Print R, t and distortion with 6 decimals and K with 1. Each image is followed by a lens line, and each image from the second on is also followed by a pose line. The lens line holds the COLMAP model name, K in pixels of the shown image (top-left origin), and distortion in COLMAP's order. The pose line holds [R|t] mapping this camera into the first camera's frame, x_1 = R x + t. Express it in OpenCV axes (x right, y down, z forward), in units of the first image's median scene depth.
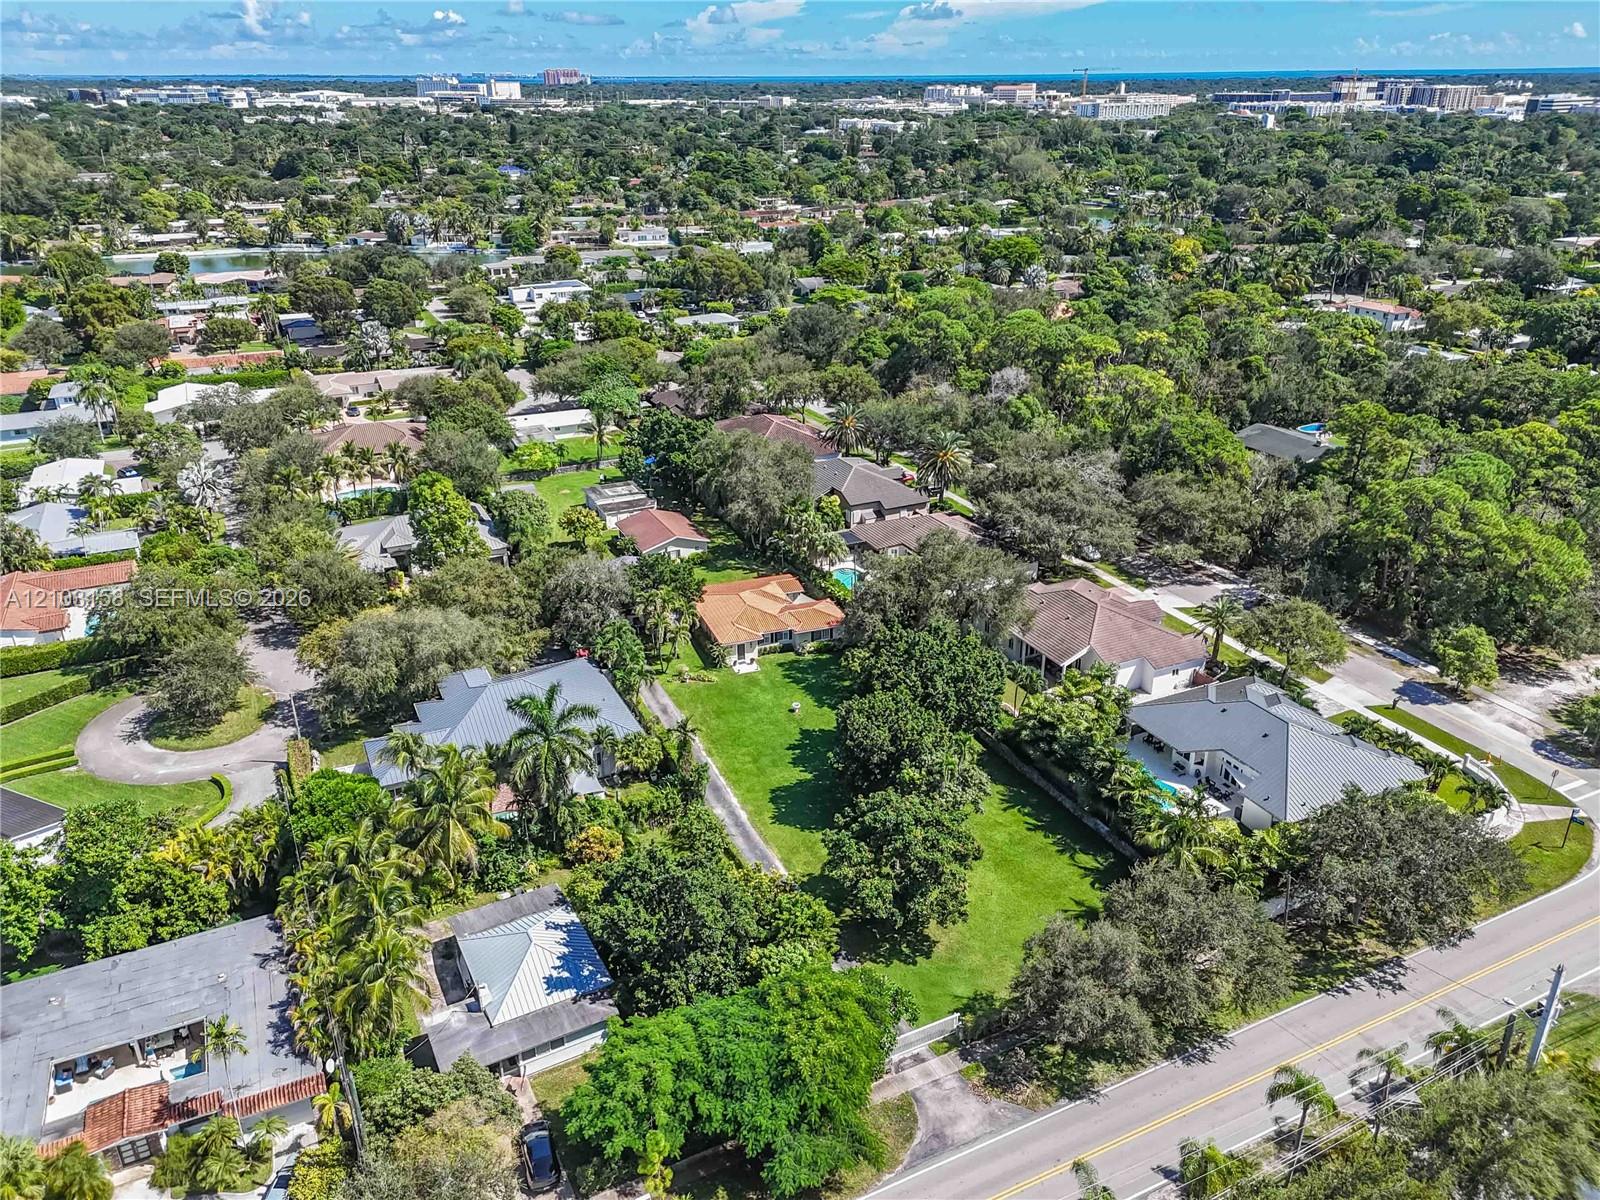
lens RADIAL K [[1175.4, 0, 800.0], [0, 1175.4, 600.0], [0, 0, 1]] dist [0.090223, -0.090328]
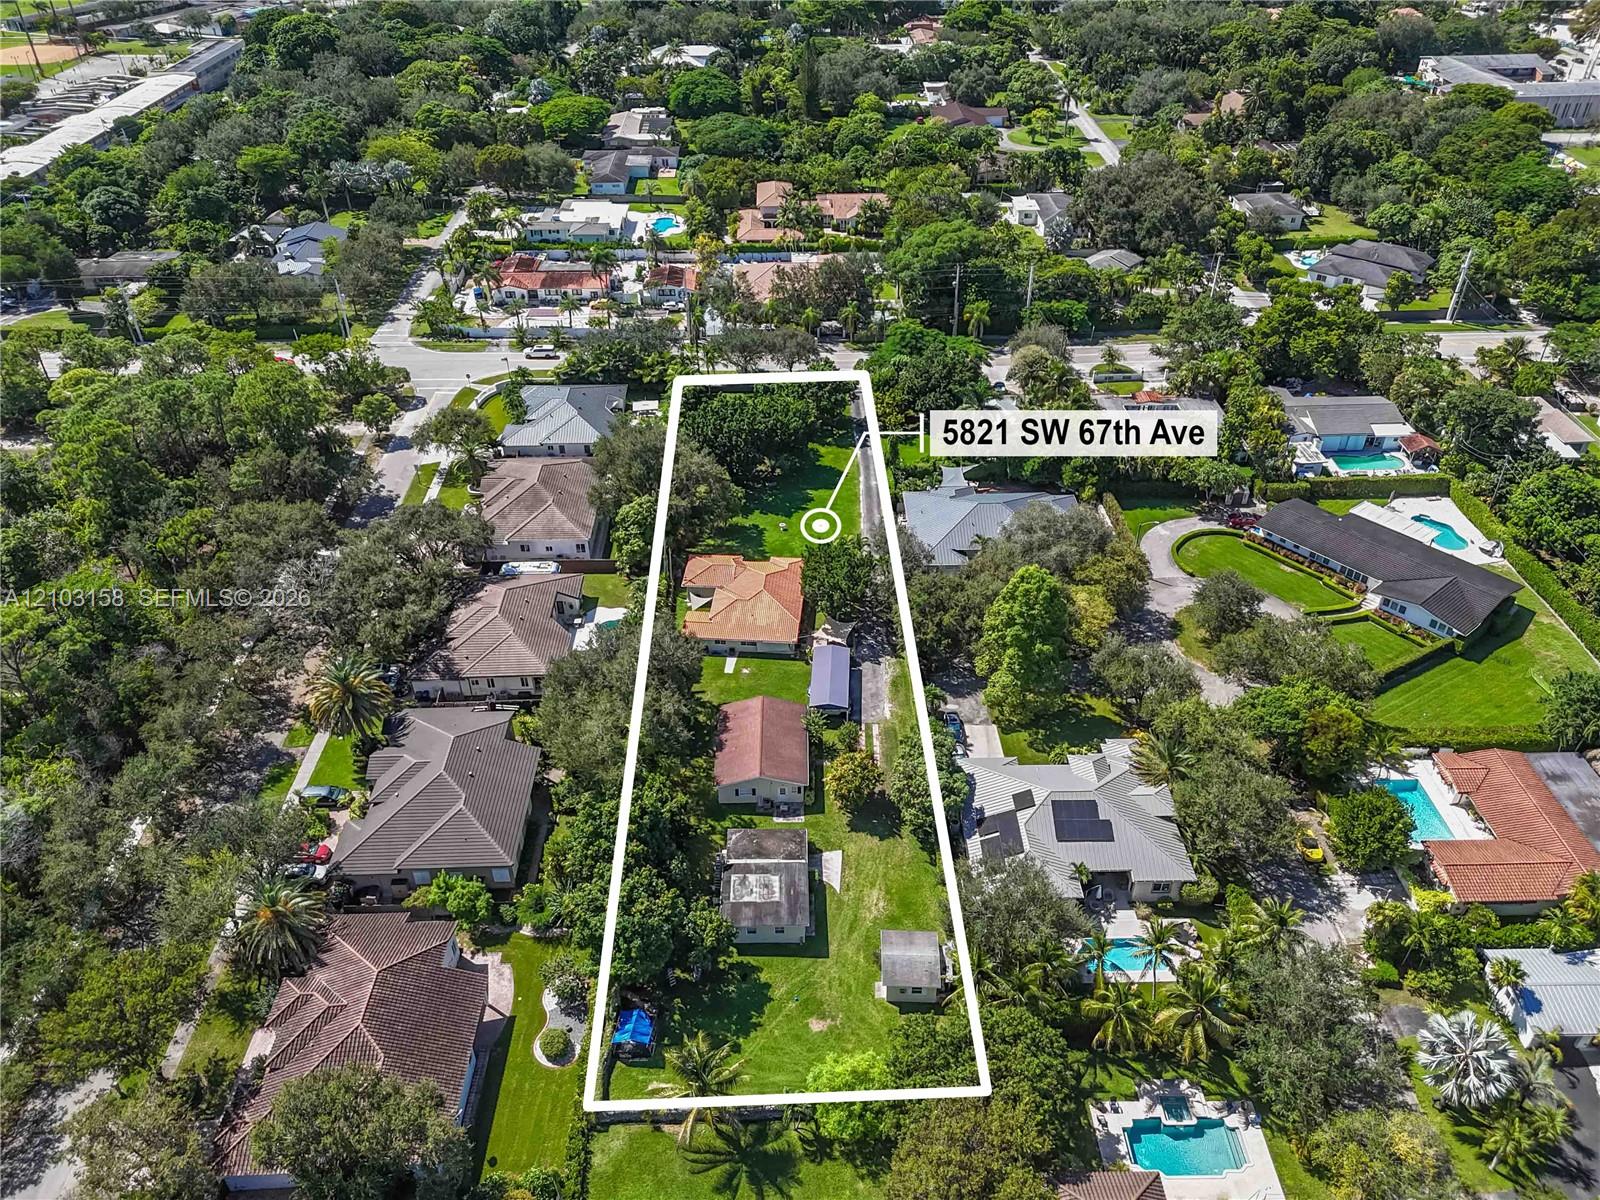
lens RADIAL K [[1175.4, 0, 800.0], [0, 1175.4, 600.0], [0, 0, 1]] dist [0.090223, -0.090328]
pose [[-0.909903, -0.233413, 0.342920, -0.462444], [0.180710, 0.521068, 0.834166, -0.905115], [-0.373389, 0.820979, -0.431942, 1.497017]]
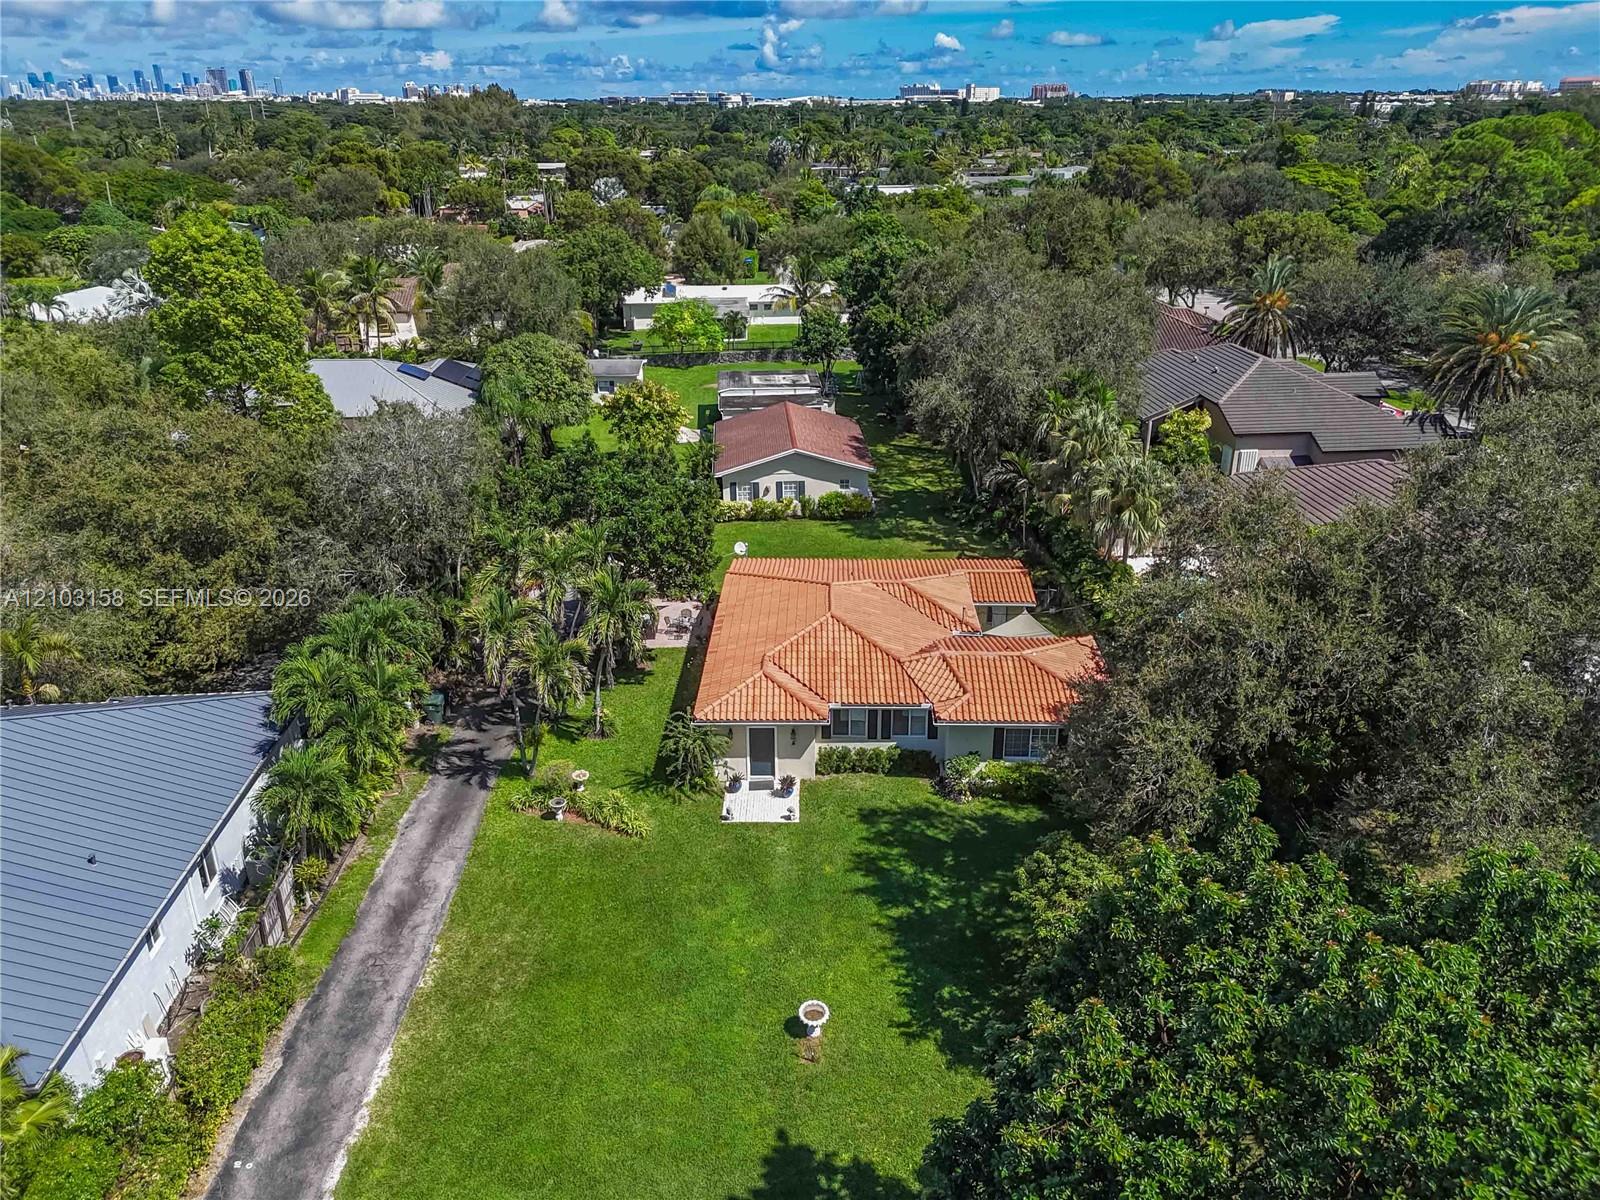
lens RADIAL K [[1175.4, 0, 800.0], [0, 1175.4, 600.0], [0, 0, 1]] dist [0.090223, -0.090328]
pose [[0.930561, 0.141192, -0.337819, 0.063278], [-0.146715, 0.989135, 0.009268, -0.002259], [0.335457, 0.040939, 0.941165, 0.678888]]
